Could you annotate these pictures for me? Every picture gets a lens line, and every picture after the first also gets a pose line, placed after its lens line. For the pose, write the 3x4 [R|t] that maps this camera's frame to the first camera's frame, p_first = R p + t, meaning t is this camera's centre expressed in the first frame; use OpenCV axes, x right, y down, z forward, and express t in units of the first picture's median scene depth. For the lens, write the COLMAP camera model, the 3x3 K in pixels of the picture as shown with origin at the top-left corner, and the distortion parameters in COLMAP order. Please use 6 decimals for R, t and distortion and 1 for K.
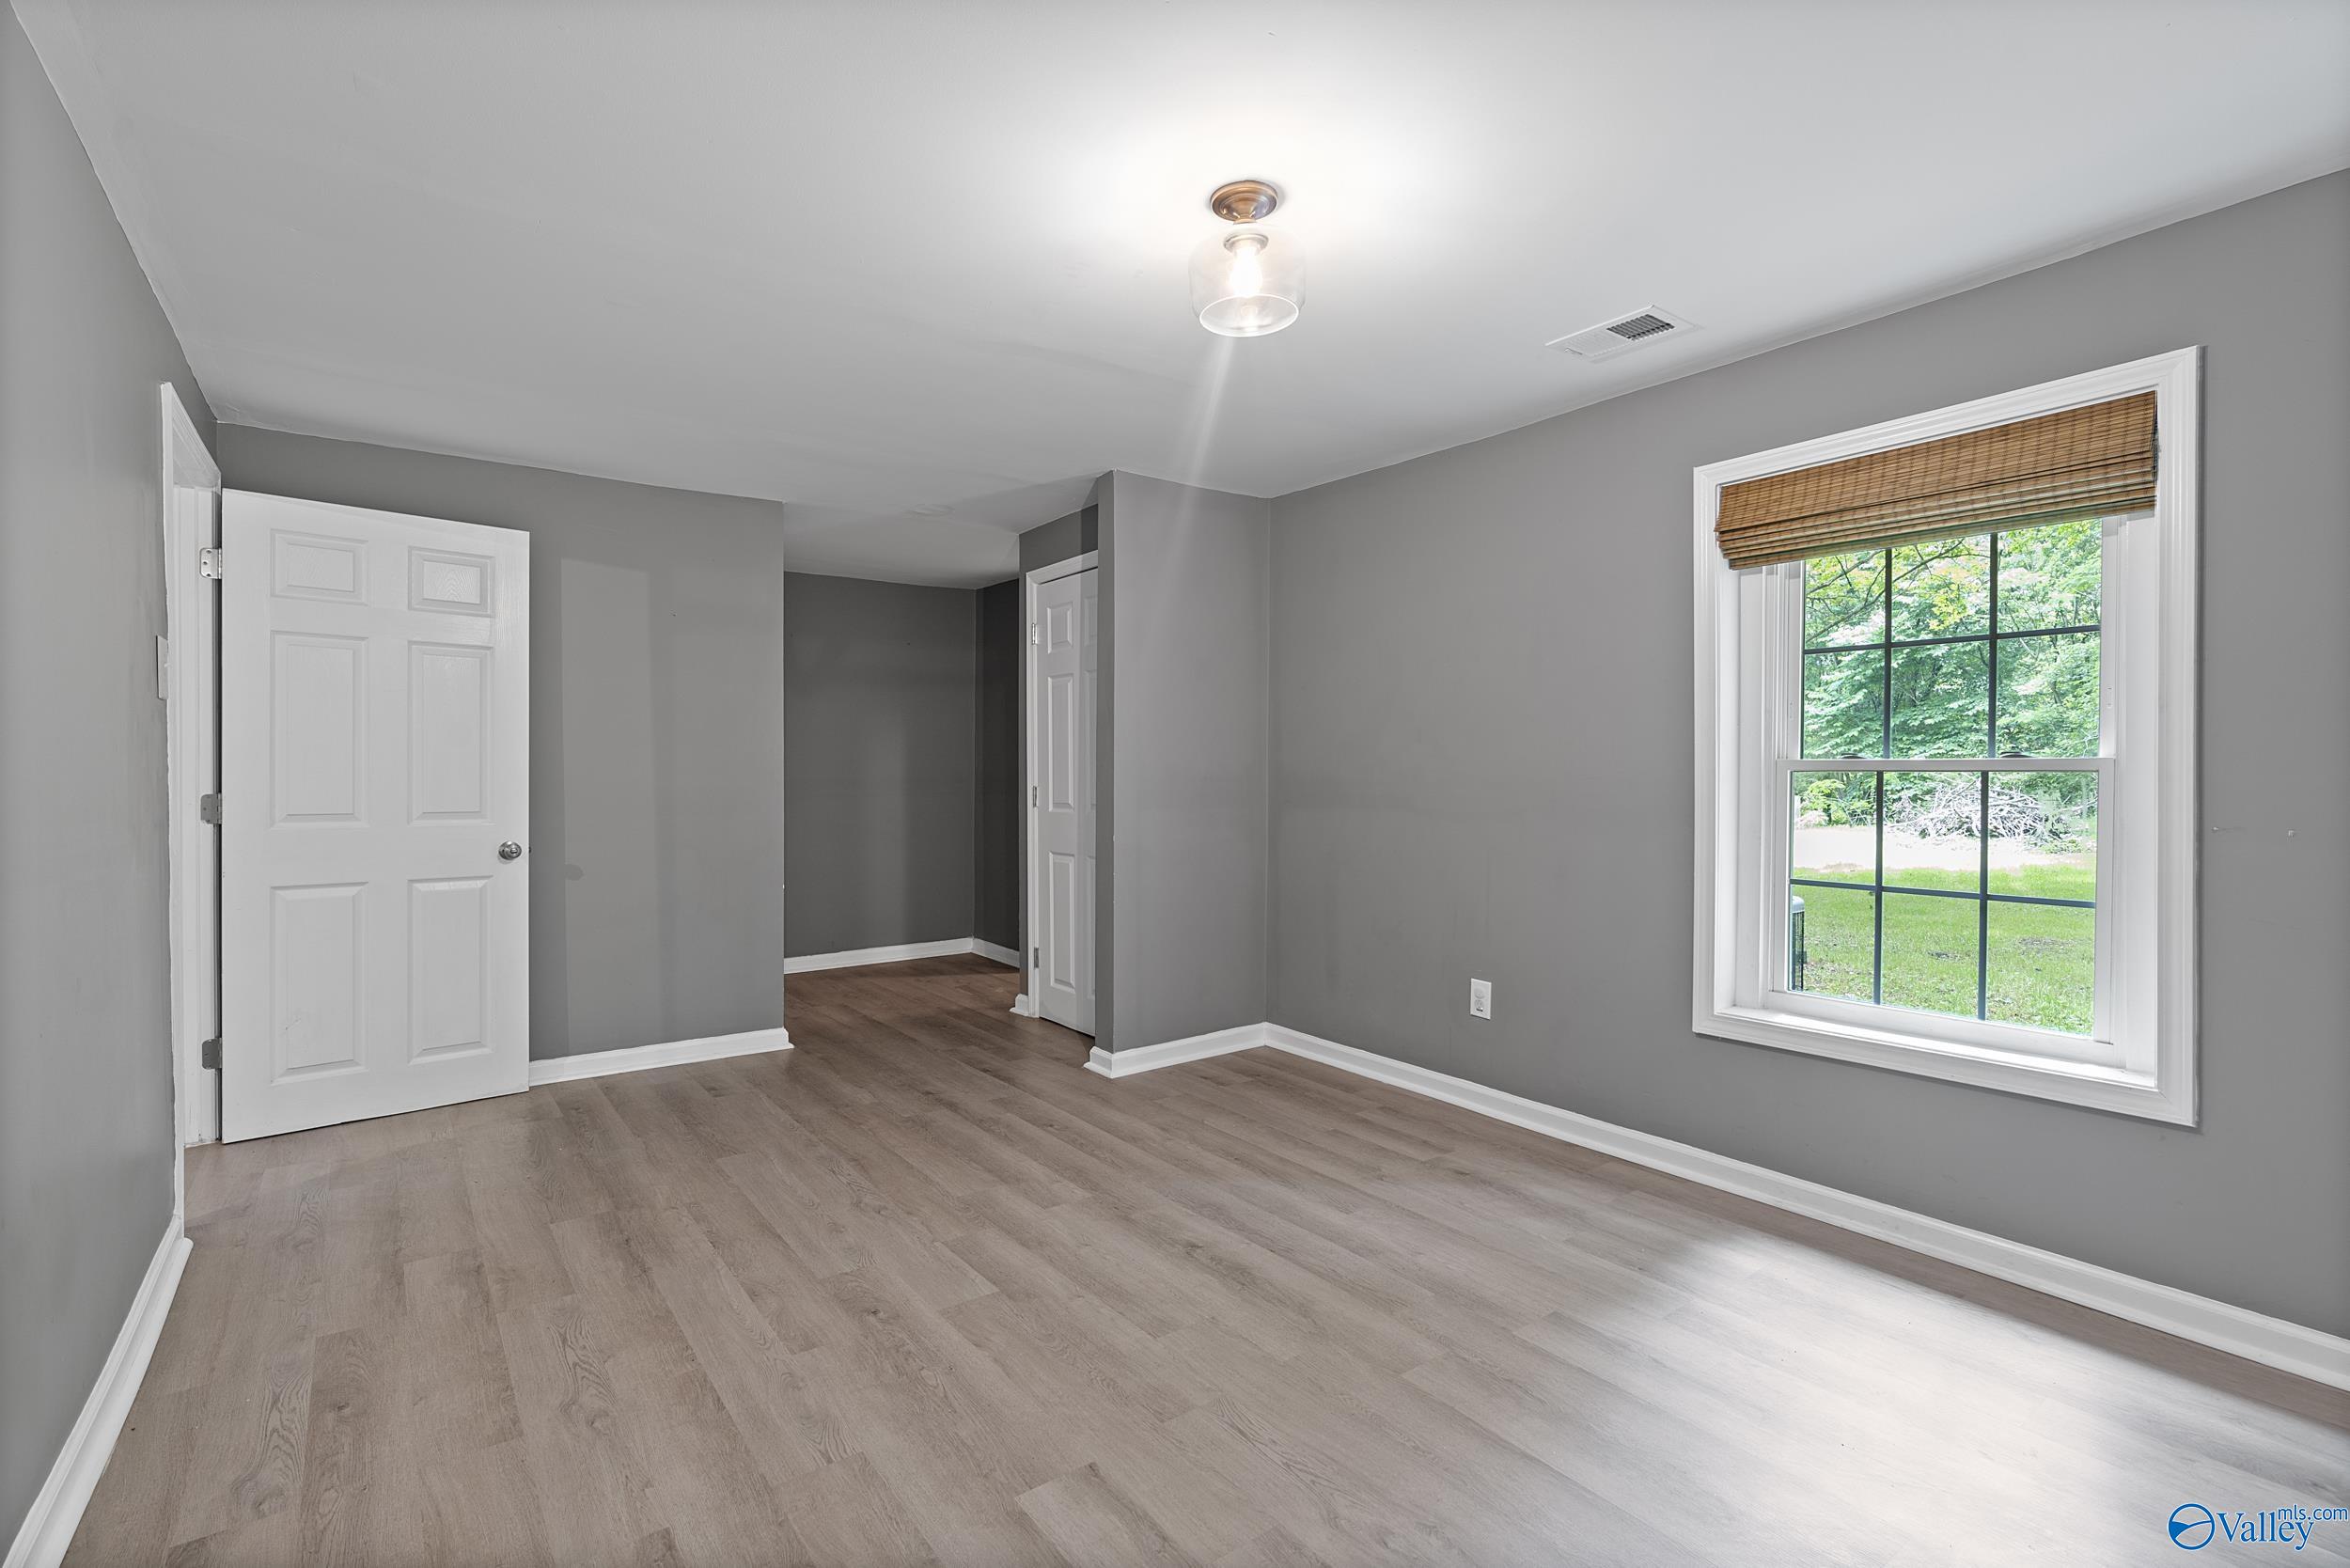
lens RADIAL K [[1113.8, 0, 1174.6], [0, 1113.8, 771.6], [0, 0, 1]] dist [-0.007353, 0.000368]
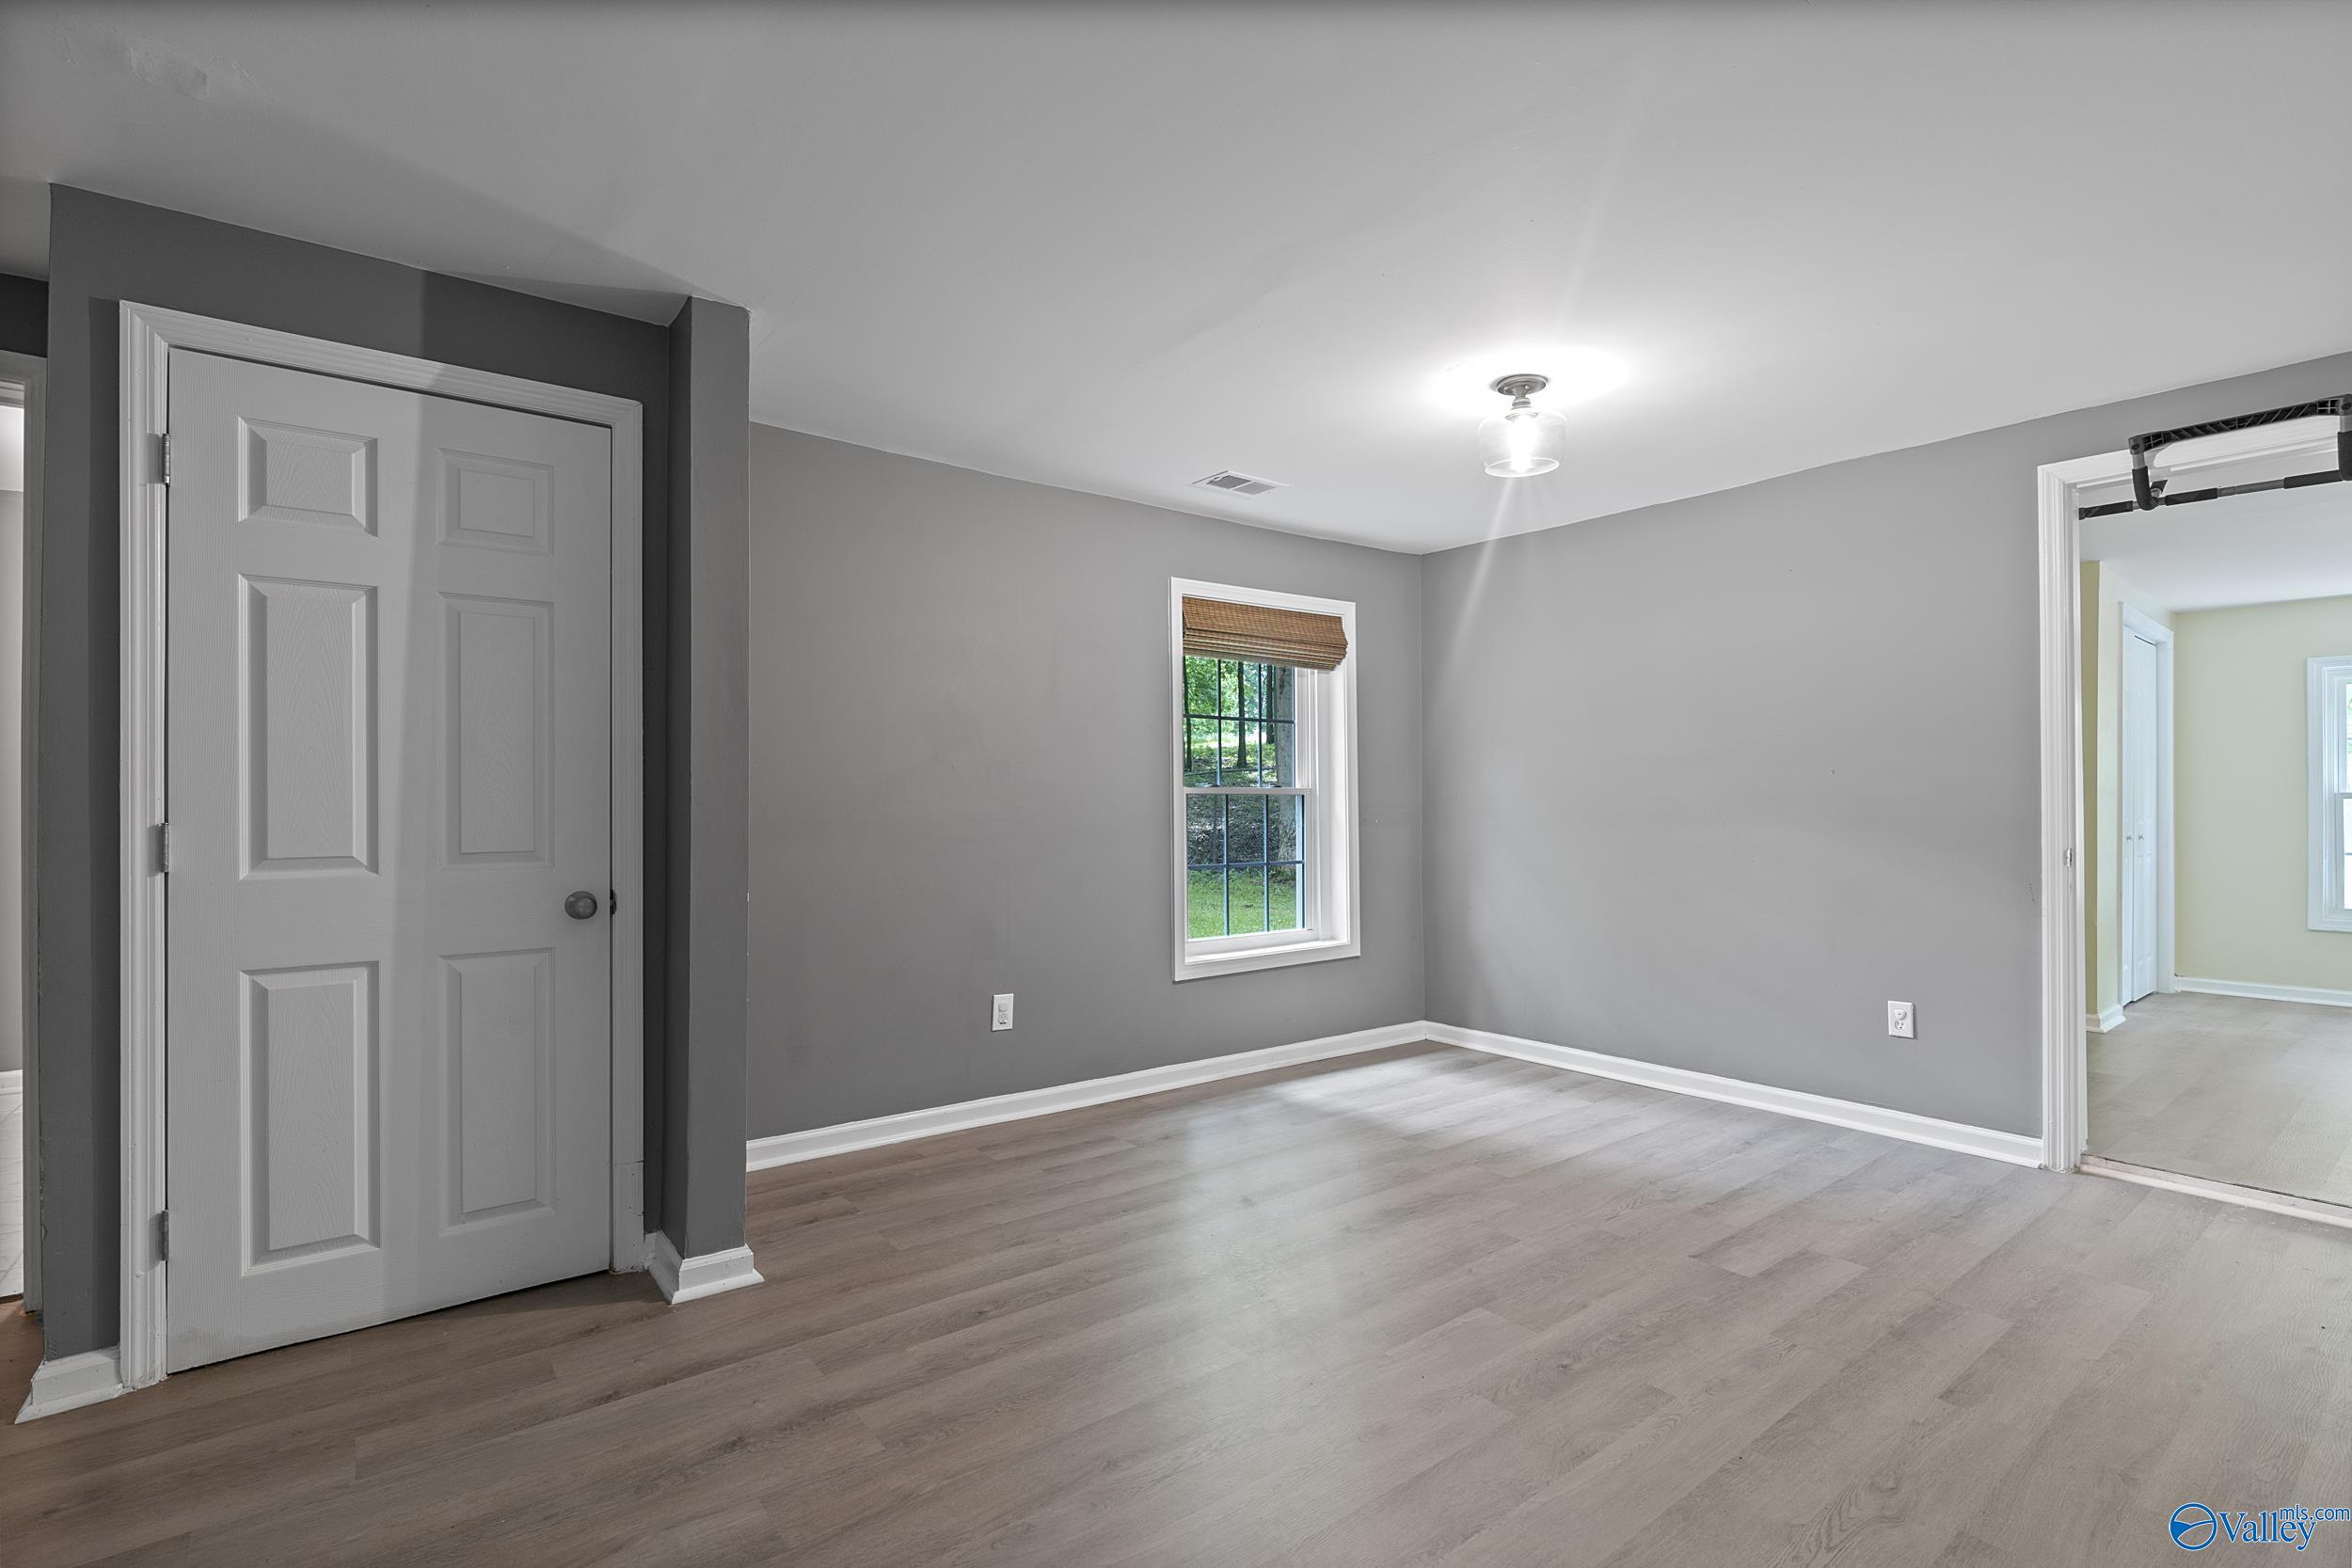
lens RADIAL K [[1114.6, 0, 1175.6], [0, 1114.6, 771.6], [0, 0, 1]] dist [-0.007353, 0.000368]
pose [[-0.050330, 0.027639, 0.998350, -0.858107], [0.002462, 0.999617, -0.027550, 0.010198], [-0.998730, 0.001071, -0.050379, 0.984624]]
